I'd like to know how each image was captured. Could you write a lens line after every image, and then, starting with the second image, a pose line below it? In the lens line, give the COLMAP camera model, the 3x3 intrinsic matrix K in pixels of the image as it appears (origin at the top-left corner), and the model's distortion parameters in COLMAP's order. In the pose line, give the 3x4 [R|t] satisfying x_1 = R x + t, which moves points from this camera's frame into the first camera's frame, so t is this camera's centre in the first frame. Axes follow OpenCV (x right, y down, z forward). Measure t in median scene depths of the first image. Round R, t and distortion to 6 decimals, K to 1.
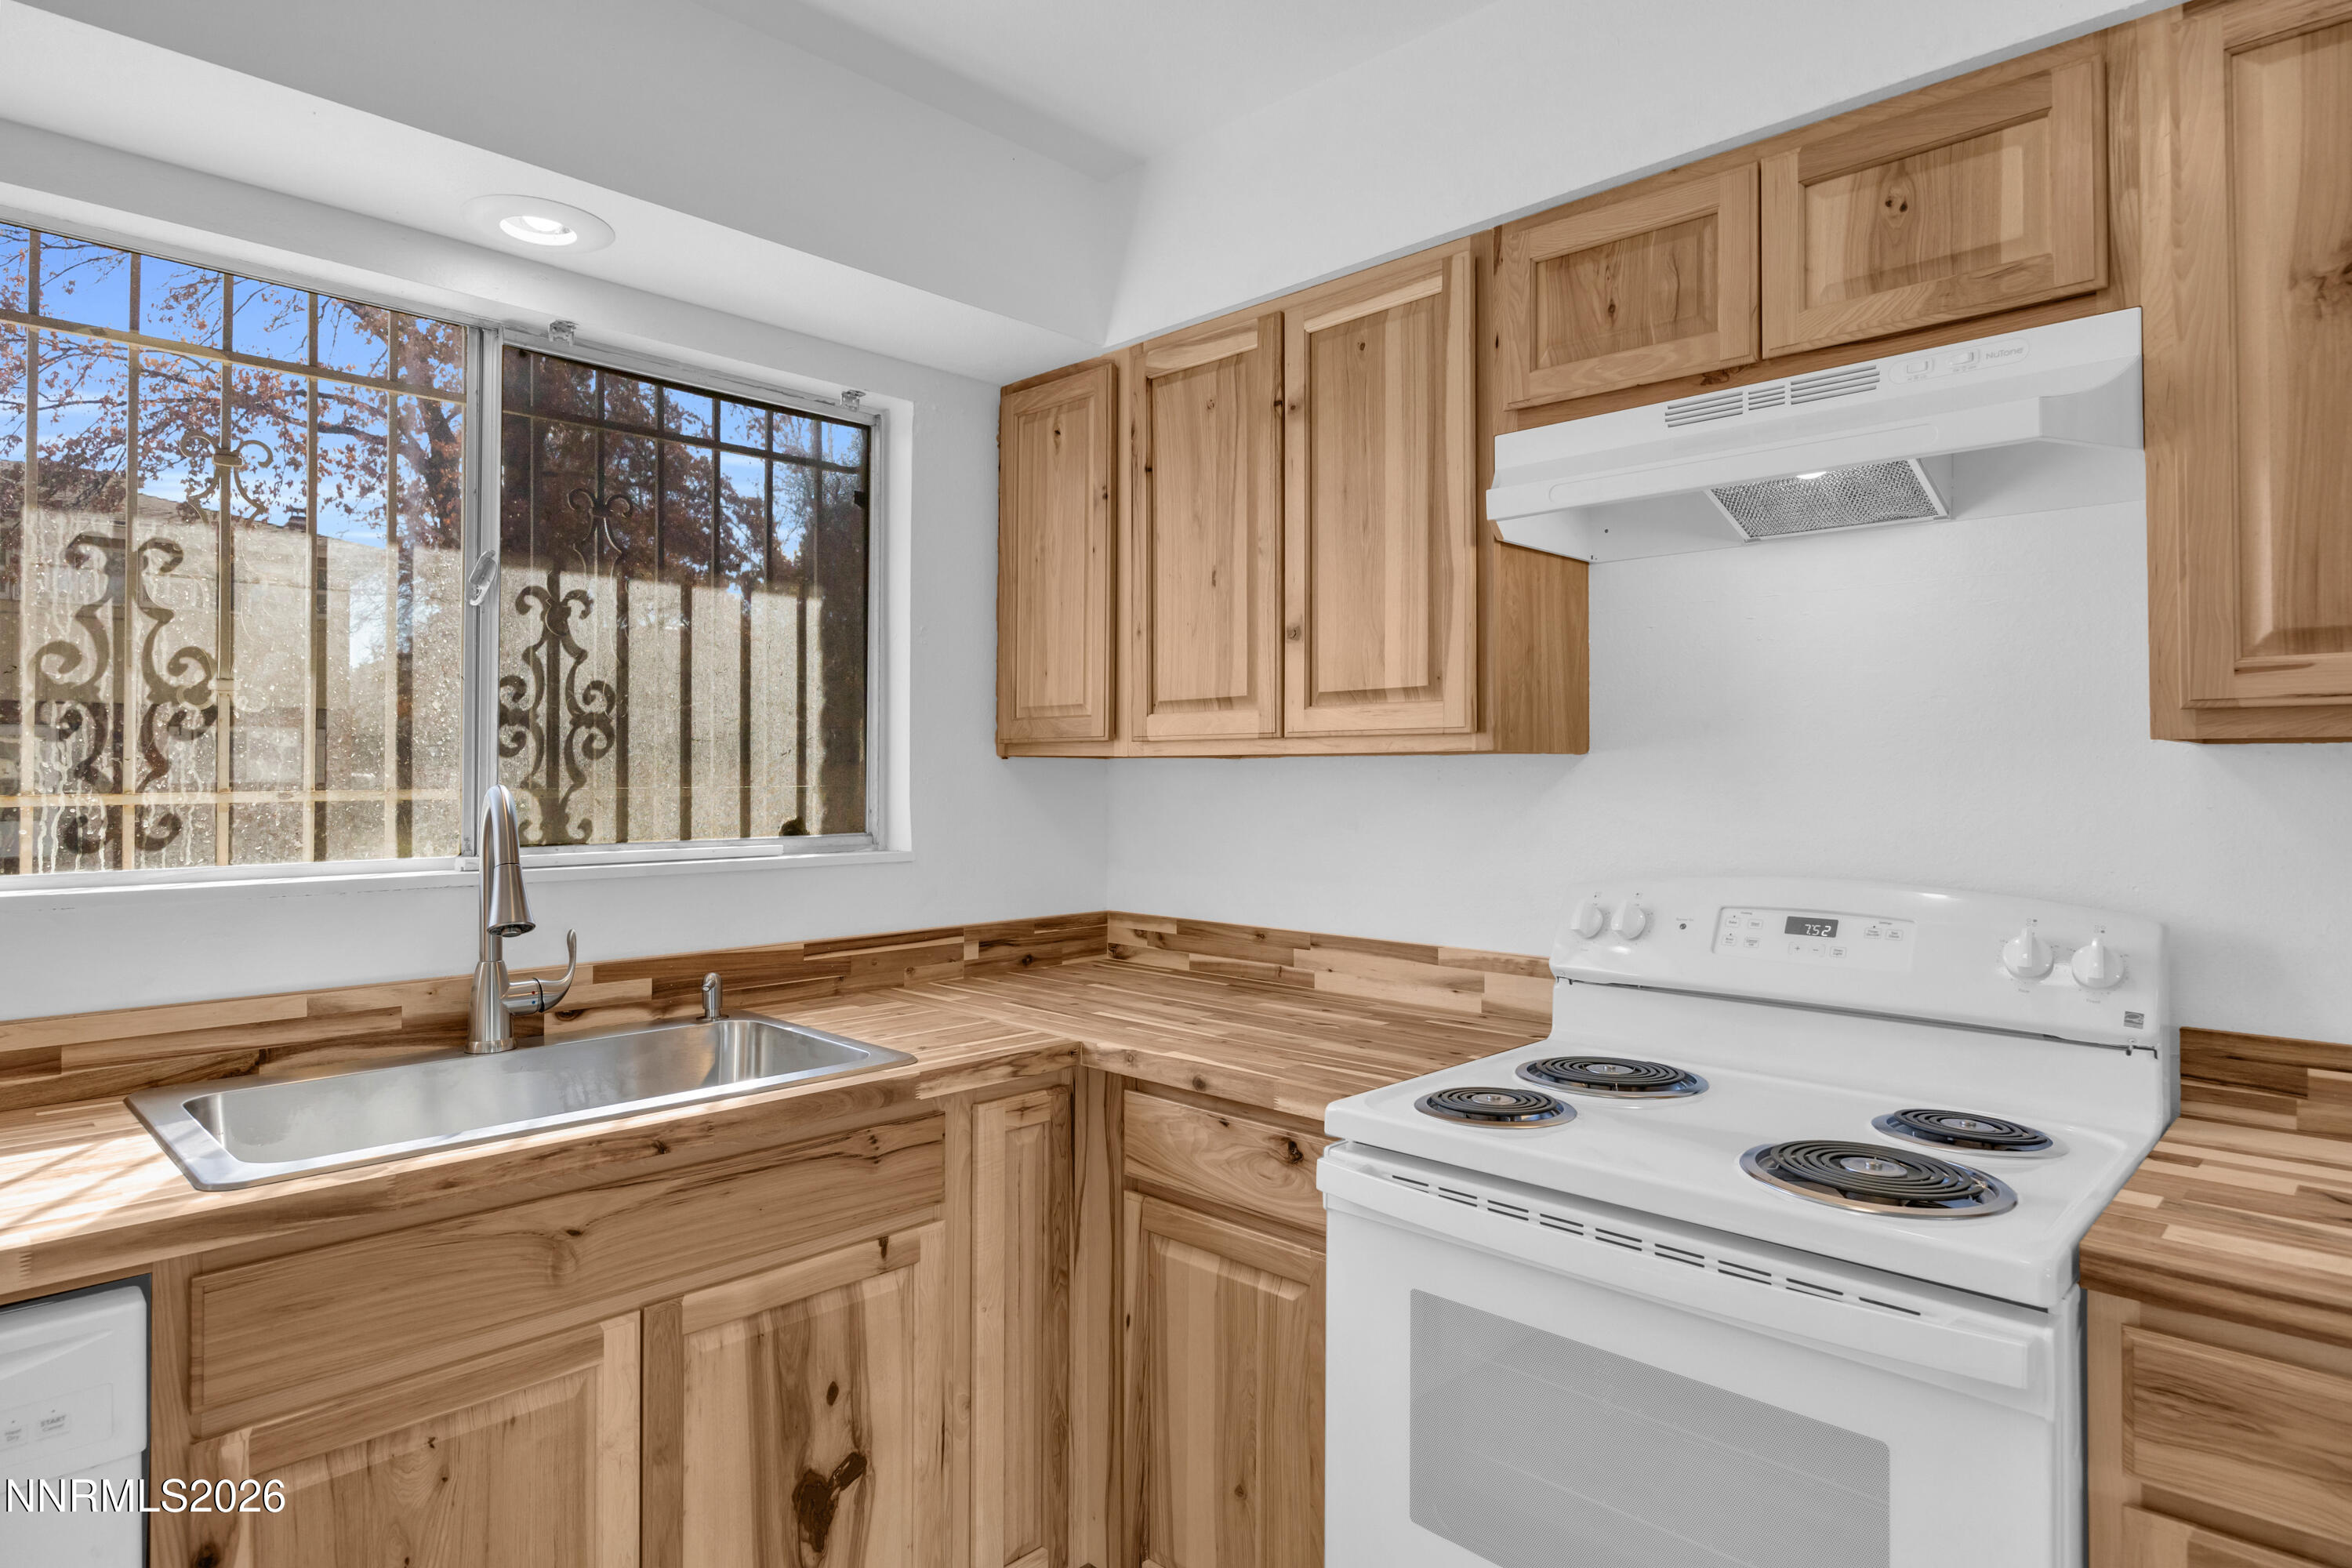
lens RADIAL K [[1307.1, 0, 1175.4], [0, 1307.1, 758.9], [0, 0, 1]] dist [-0.001153, -0.000666]
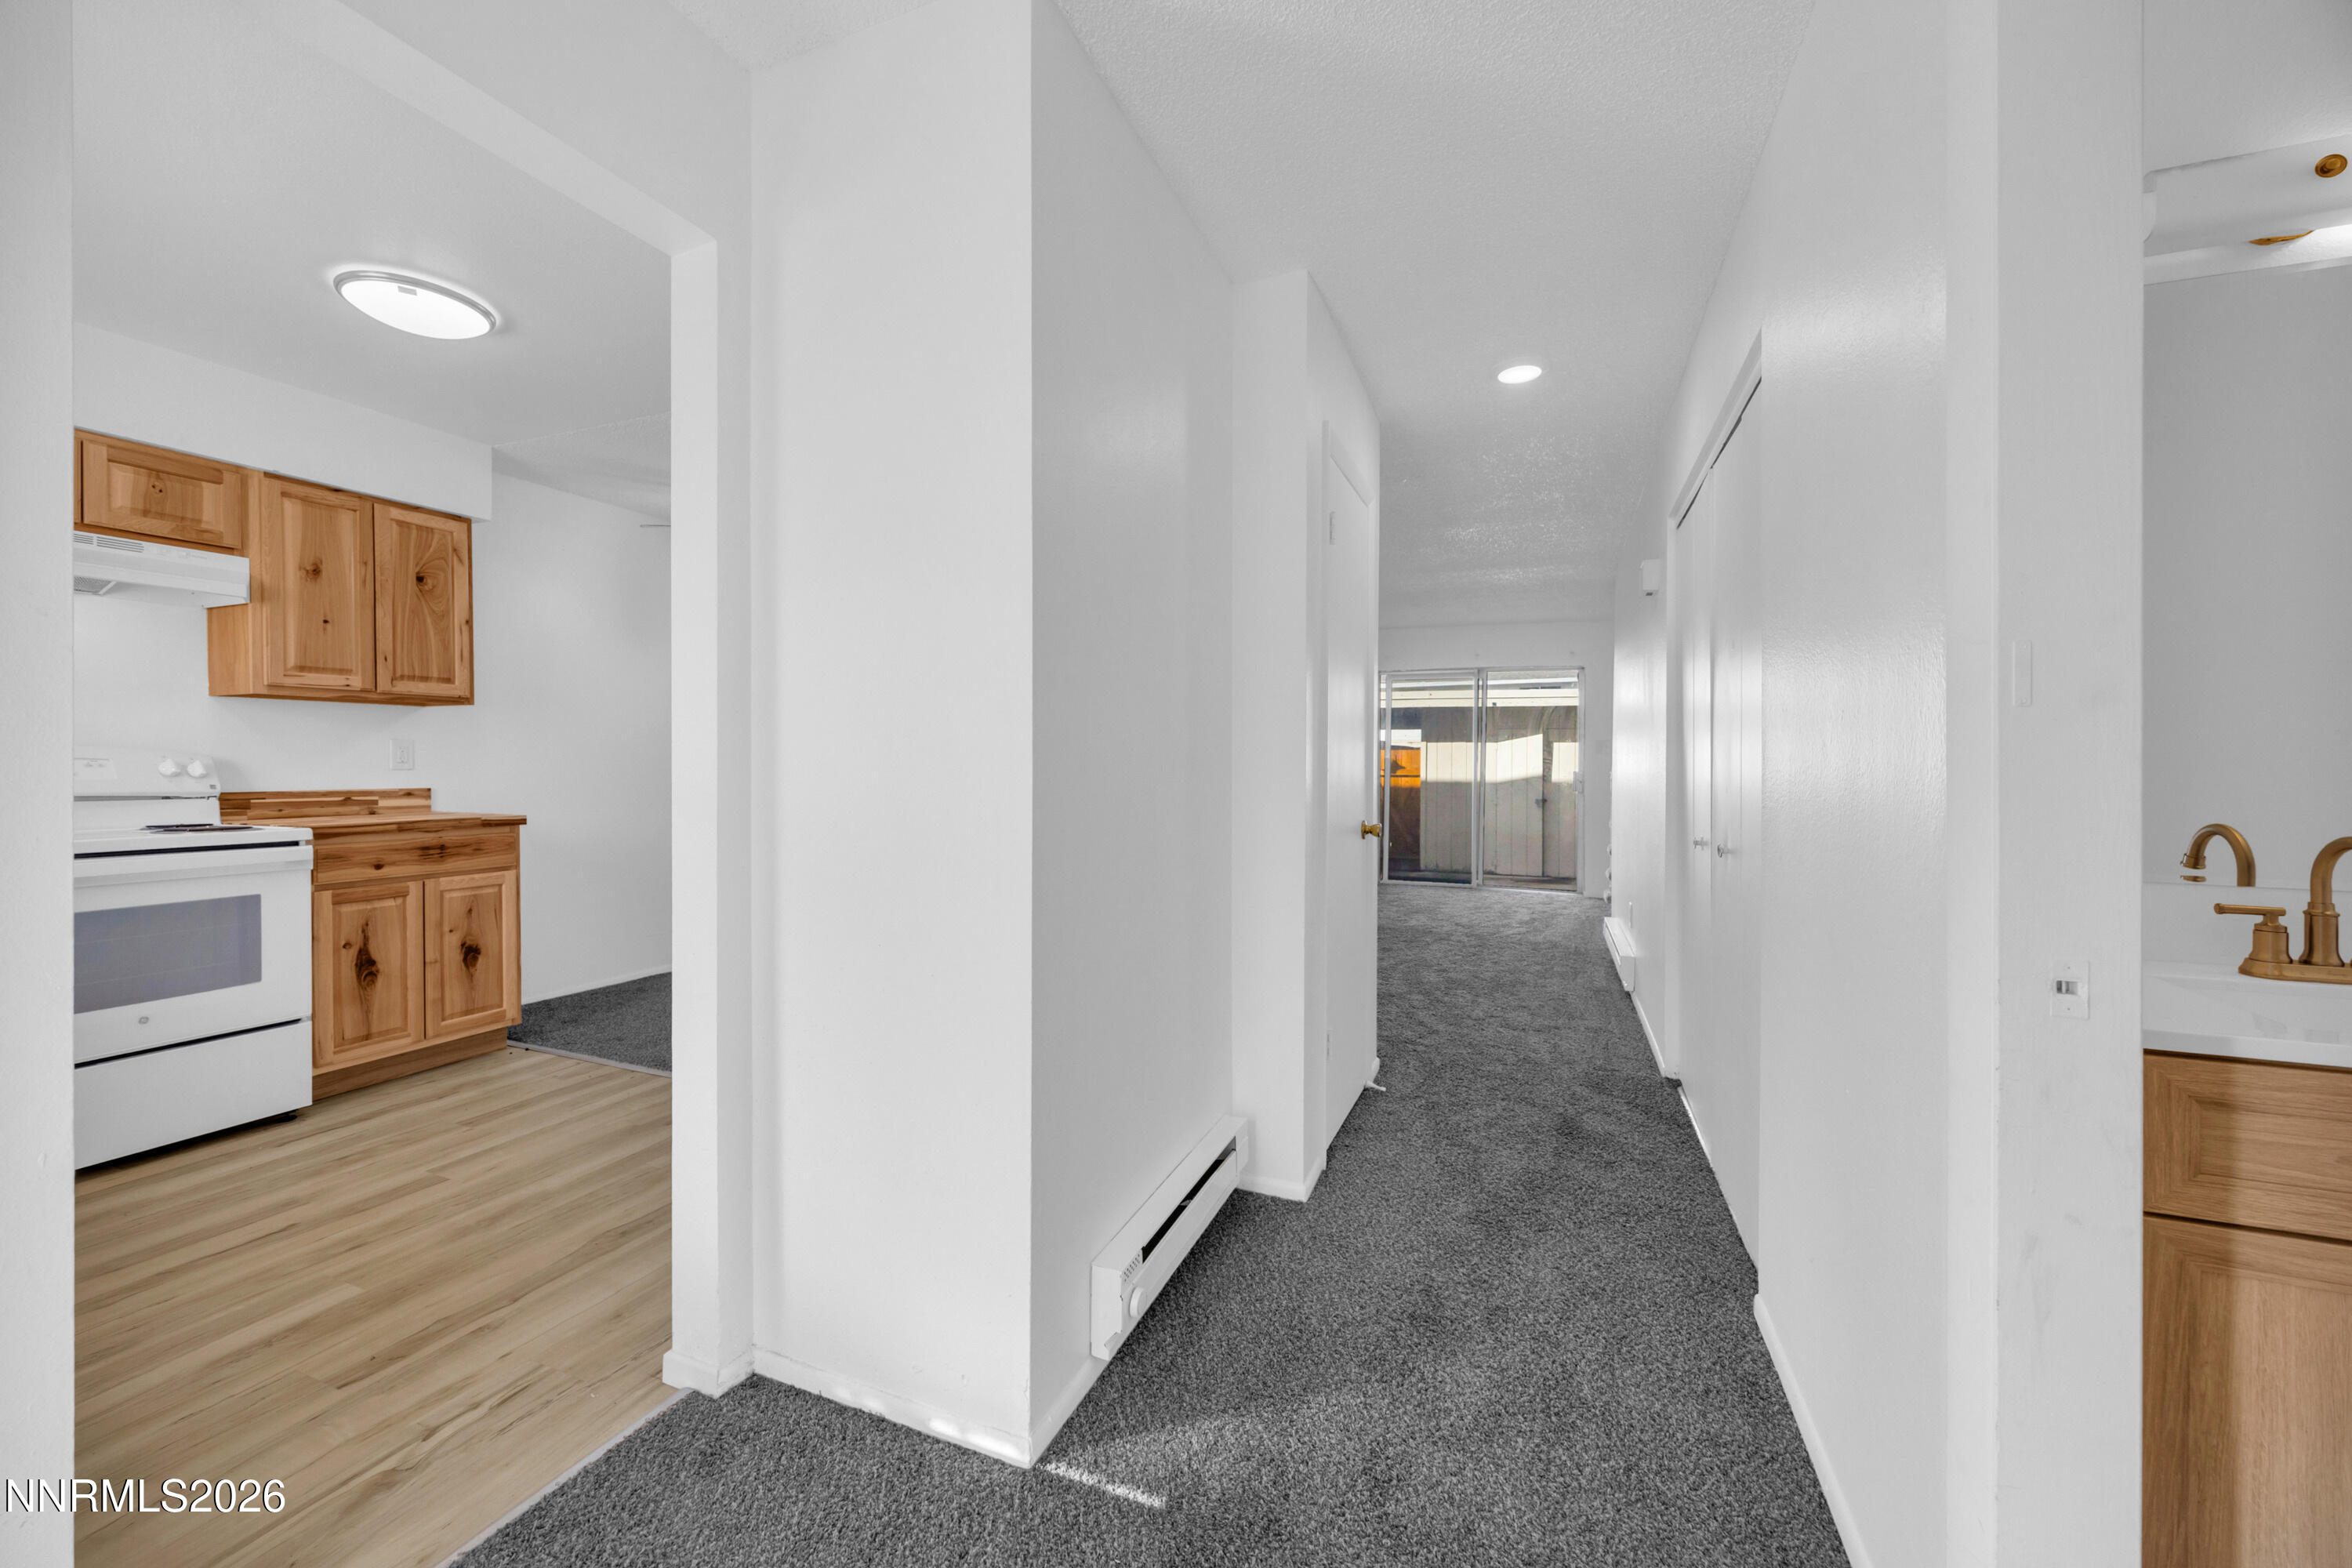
lens RADIAL K [[897.8, 0, 1168.4], [0, 897.8, 768.9], [0, 0, 1]] dist [-0.001017, -0.000077]
pose [[-0.365471, -0.009456, 0.930775, -1.518868], [-0.017488, 0.999842, 0.003291, 0.087893], [-0.930658, -0.015075, -0.365579, -0.215131]]
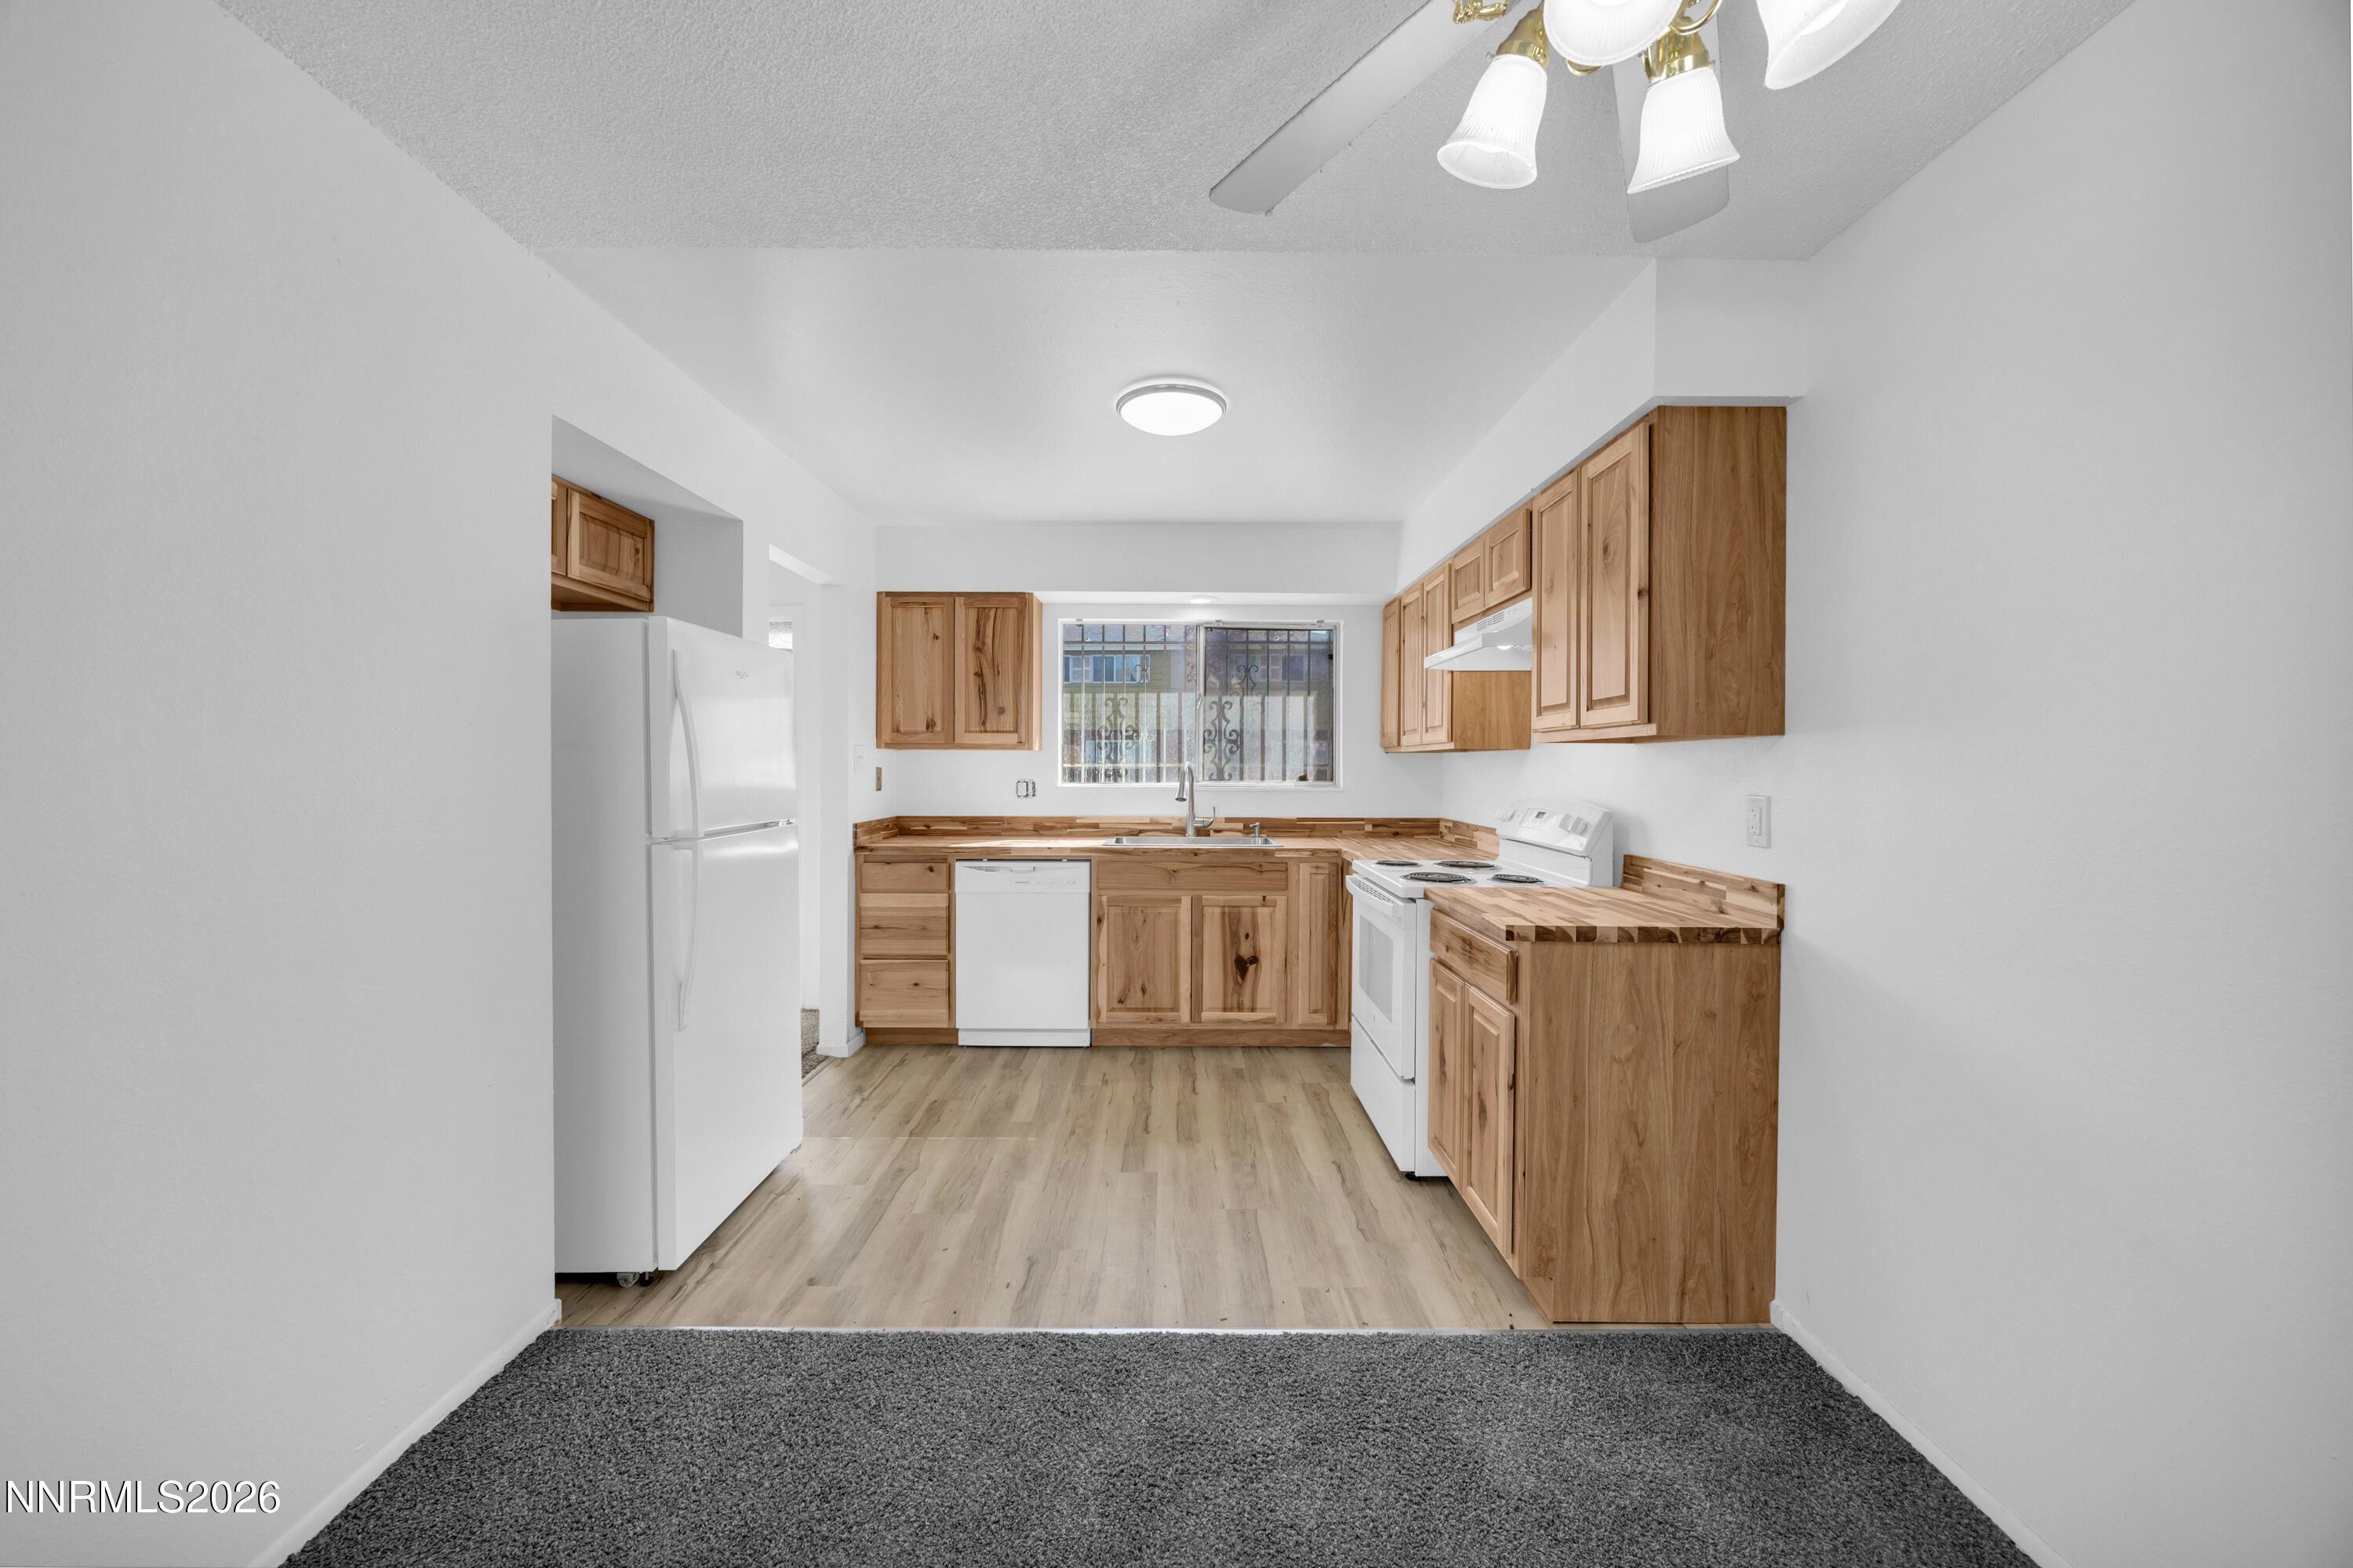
lens RADIAL K [[898.3, 0, 1168.9], [0, 898.3, 768.9], [0, 0, 1]] dist [-0.001017, -0.000077]
pose [[0.693162, 0.004467, -0.720768, 1.151235], [0.006221, 0.999906, 0.012180, 0.009454], [0.720755, -0.012927, 0.693070, -0.701382]]
